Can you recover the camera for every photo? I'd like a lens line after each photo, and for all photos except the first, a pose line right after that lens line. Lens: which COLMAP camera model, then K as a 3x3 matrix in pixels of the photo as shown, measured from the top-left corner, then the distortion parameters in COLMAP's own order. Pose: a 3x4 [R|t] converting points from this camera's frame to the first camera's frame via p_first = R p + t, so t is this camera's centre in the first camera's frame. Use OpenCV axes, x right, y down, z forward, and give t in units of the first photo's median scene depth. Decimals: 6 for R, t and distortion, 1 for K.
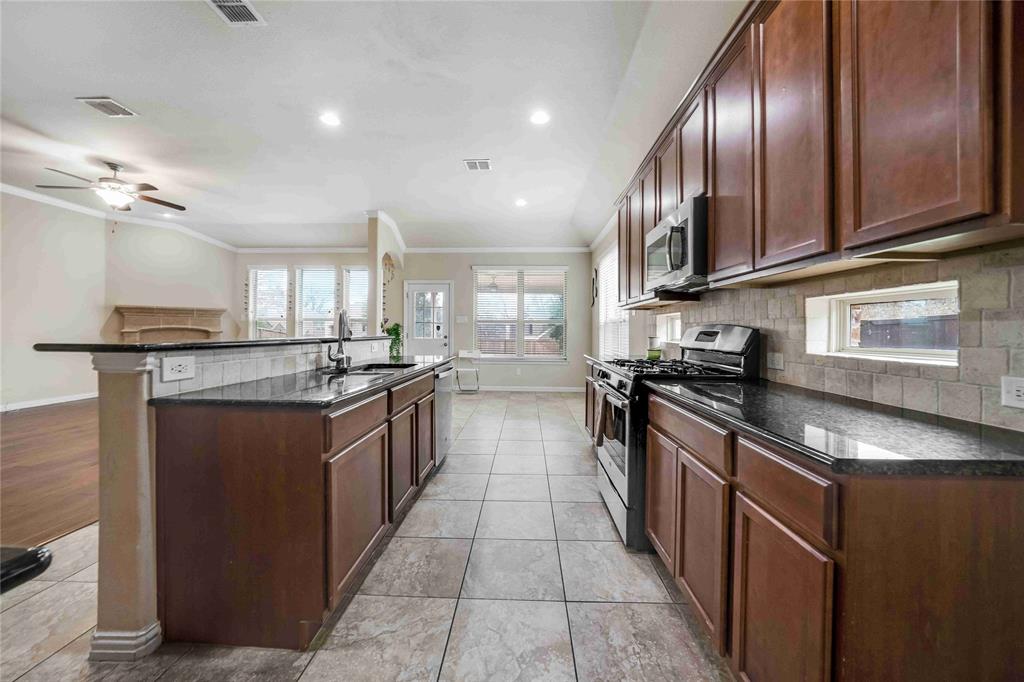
lens RADIAL K [[367.3, 0, 513.1], [0, 367.3, 332.2], [0, 0, 1]] dist [-0.028907, 0.006381]
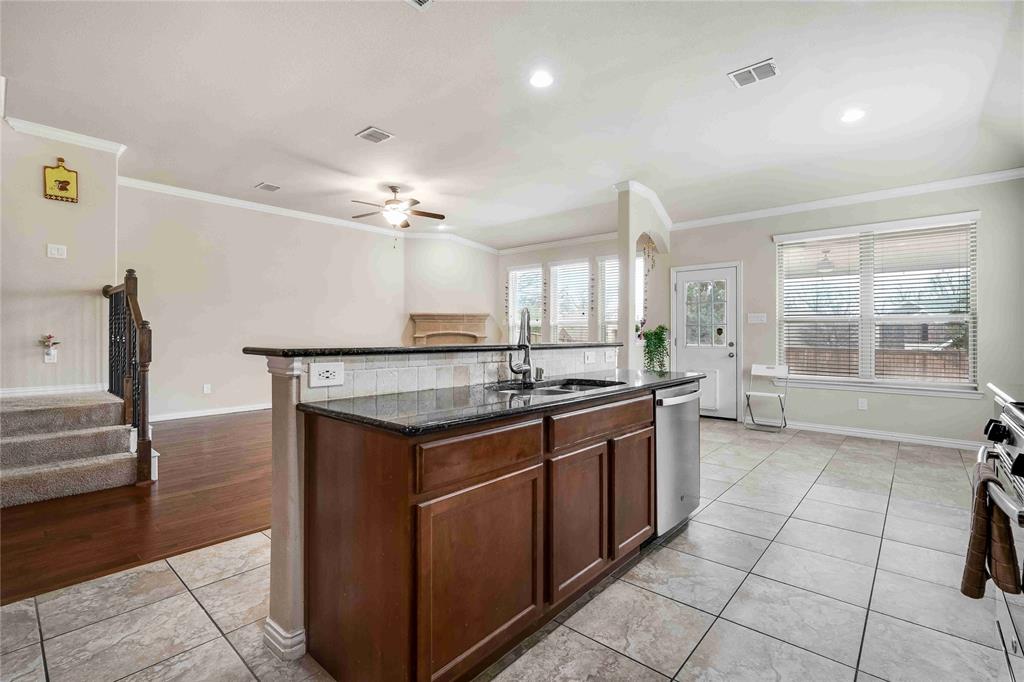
lens RADIAL K [[463.3, 0, 513.1], [0, 463.3, 333.8], [0, 0, 1]] dist [-0.001700, 0.000846]
pose [[0.774421, -0.004718, -0.632653, 0.150417], [0.000065, 0.999973, -0.007377, -0.000202], [0.632671, 0.005672, 0.774400, 0.201412]]
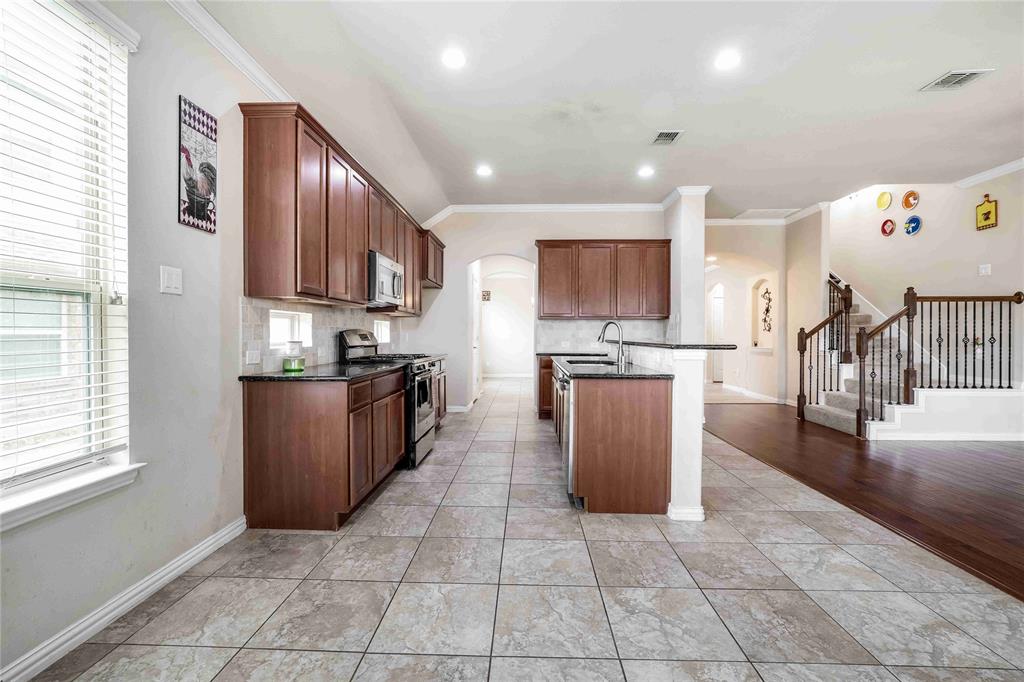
lens RADIAL K [[448.3, 0, 513.8], [0, 448.3, 335.7], [0, 0, 1]] dist [0.000009, -0.000010]
pose [[-0.999950, -0.008729, -0.004900, -0.078279], [-0.008759, 0.999943, 0.006097, -0.010520], [0.004847, 0.006139, -0.999969, 2.724051]]
